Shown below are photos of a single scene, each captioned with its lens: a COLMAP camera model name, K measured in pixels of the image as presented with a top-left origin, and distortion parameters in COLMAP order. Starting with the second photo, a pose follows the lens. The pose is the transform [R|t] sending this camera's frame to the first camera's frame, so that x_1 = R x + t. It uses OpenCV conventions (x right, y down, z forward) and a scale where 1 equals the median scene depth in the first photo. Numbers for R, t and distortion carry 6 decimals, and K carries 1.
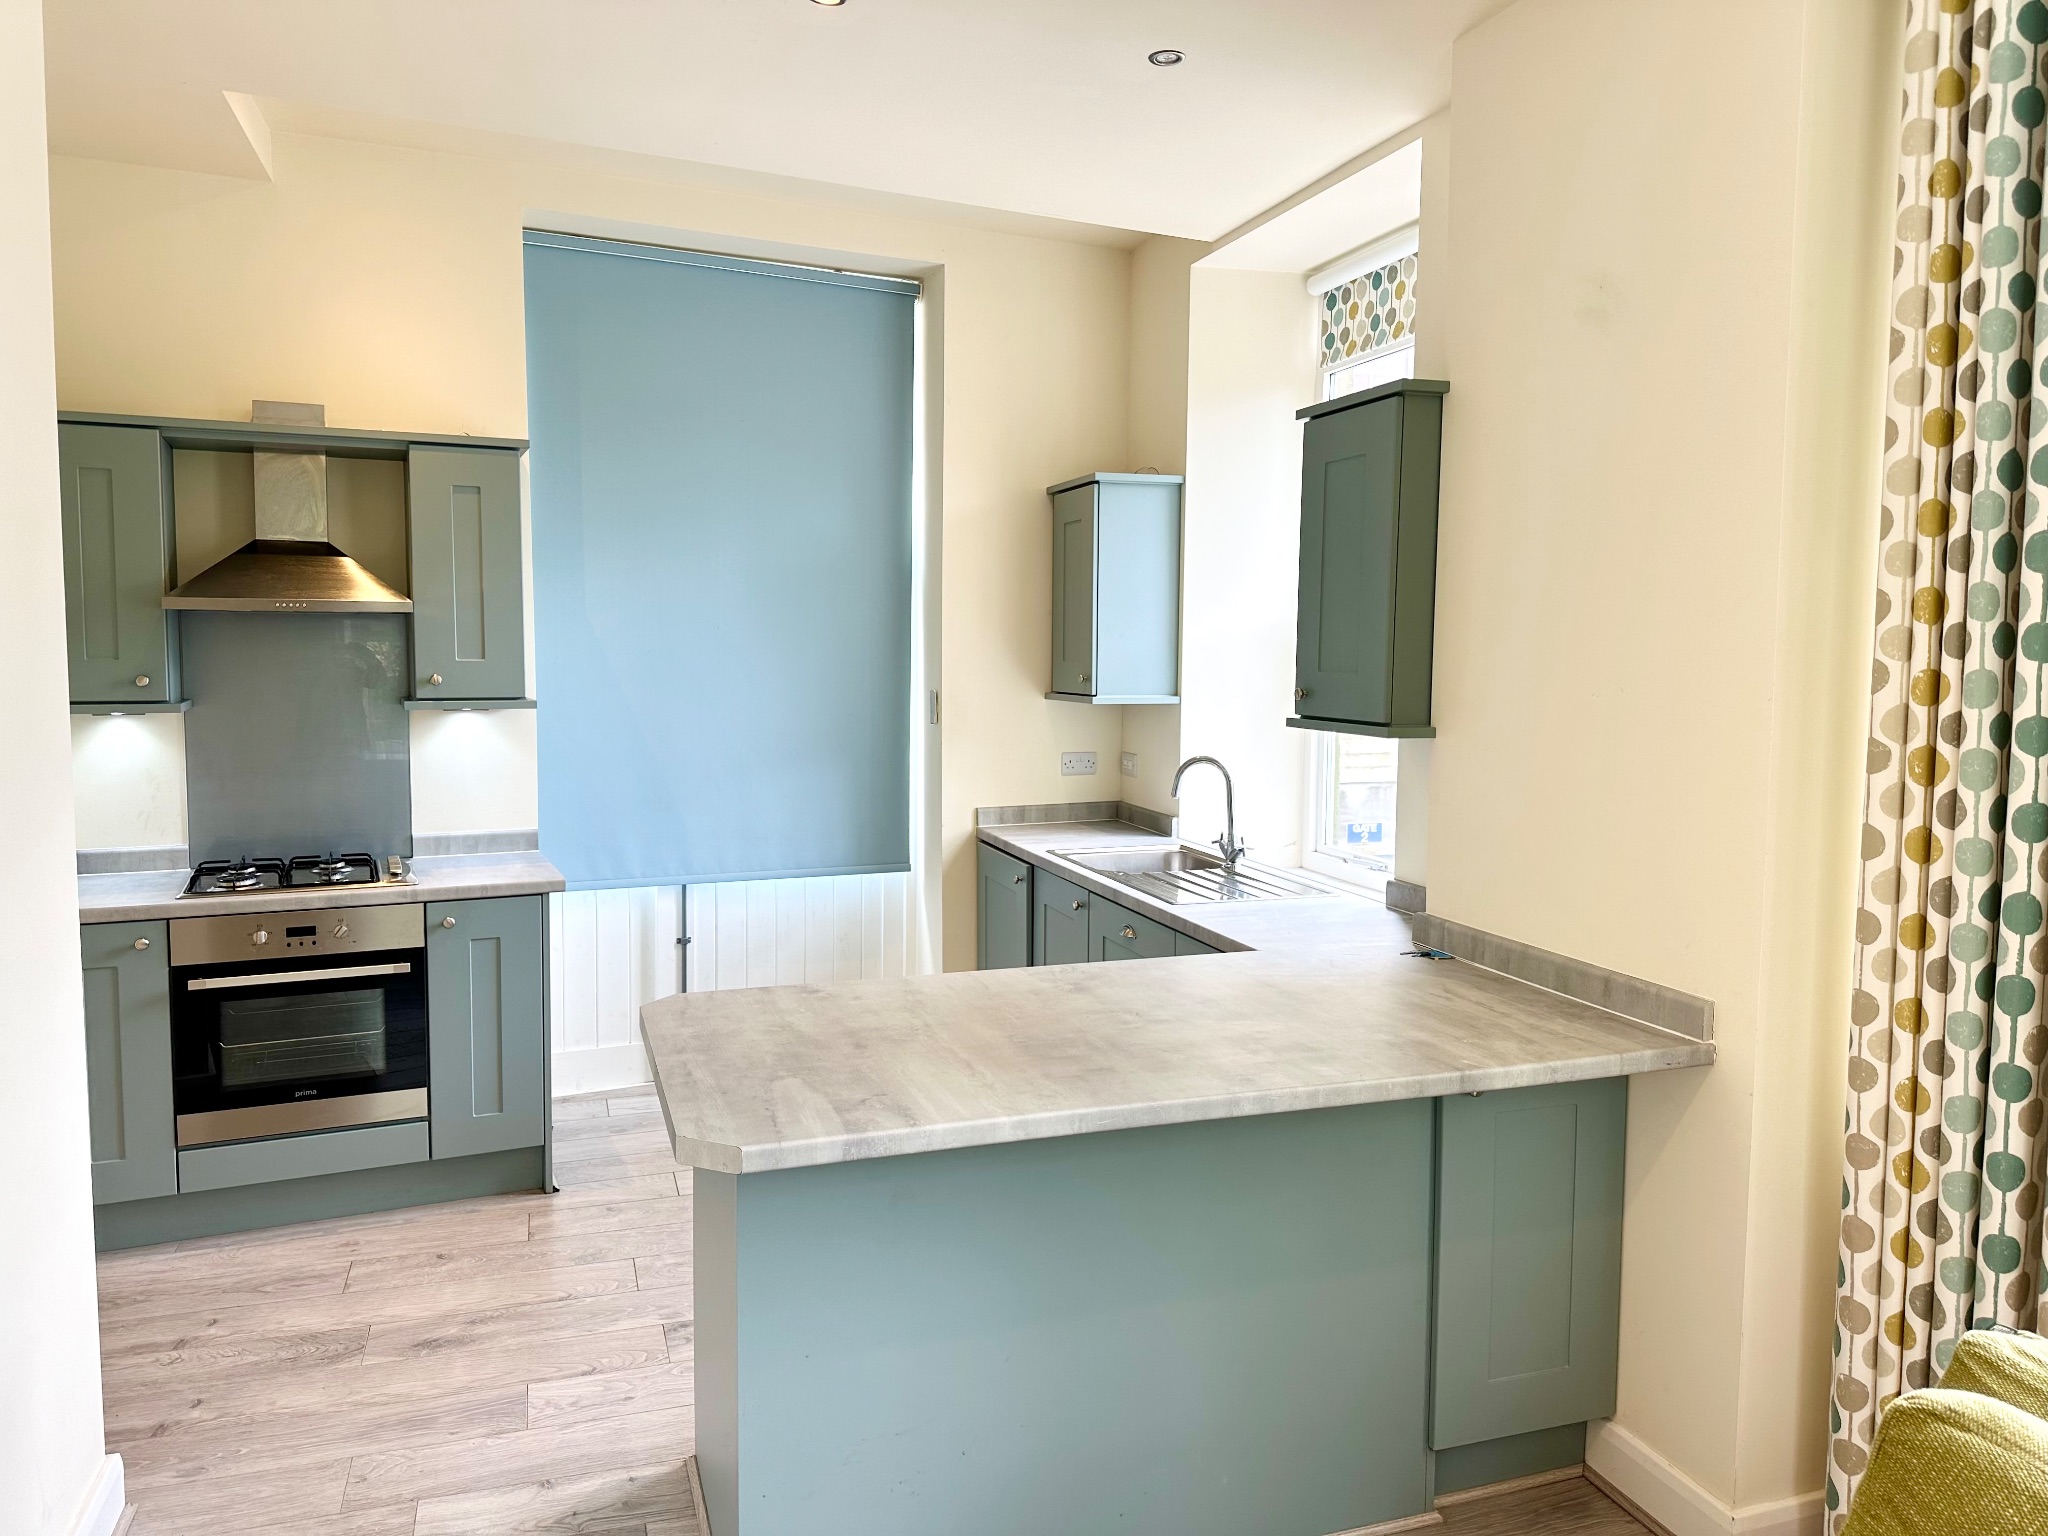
lens RADIAL K [[1414.2, 0, 1034.3], [0, 1414.2, 764.0], [0, 0, 1]] dist [0.075181, -0.048871]
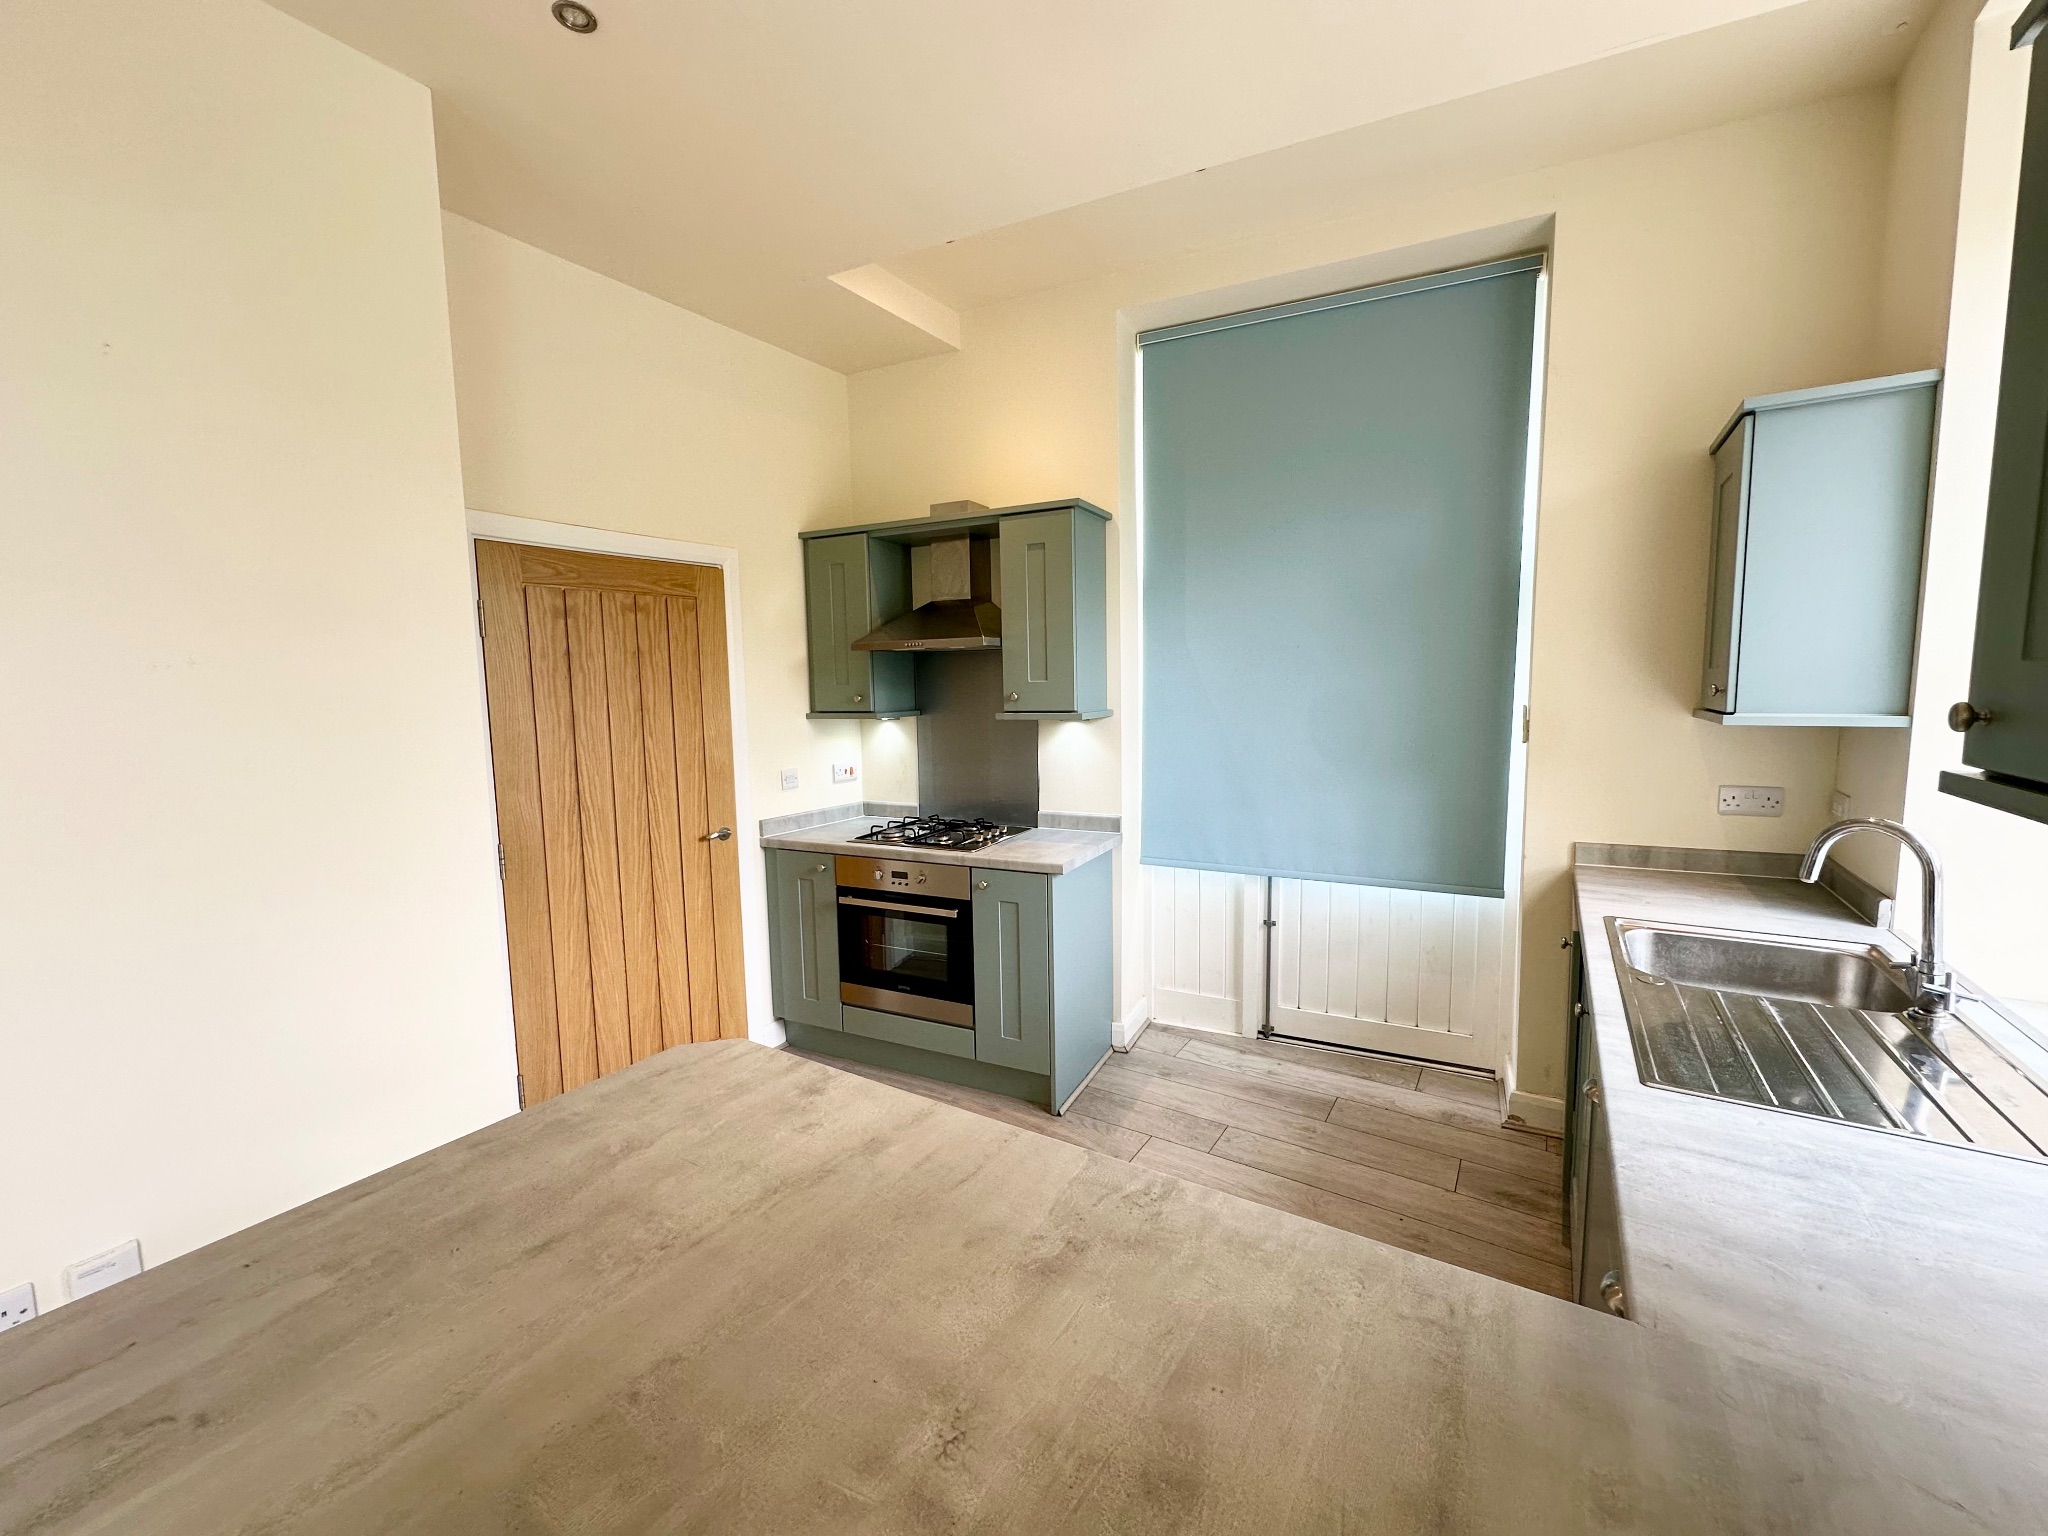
lens RADIAL K [[819.1, 0, 1015.0], [0, 819.1, 766.5], [0, 0, 1]] dist [-0.001936, 0.000103]
pose [[0.622535, 0.061702, -0.780155, 0.167099], [-0.043313, 0.998076, 0.044375, -0.028305], [0.781392, 0.006166, 0.624010, 0.527809]]
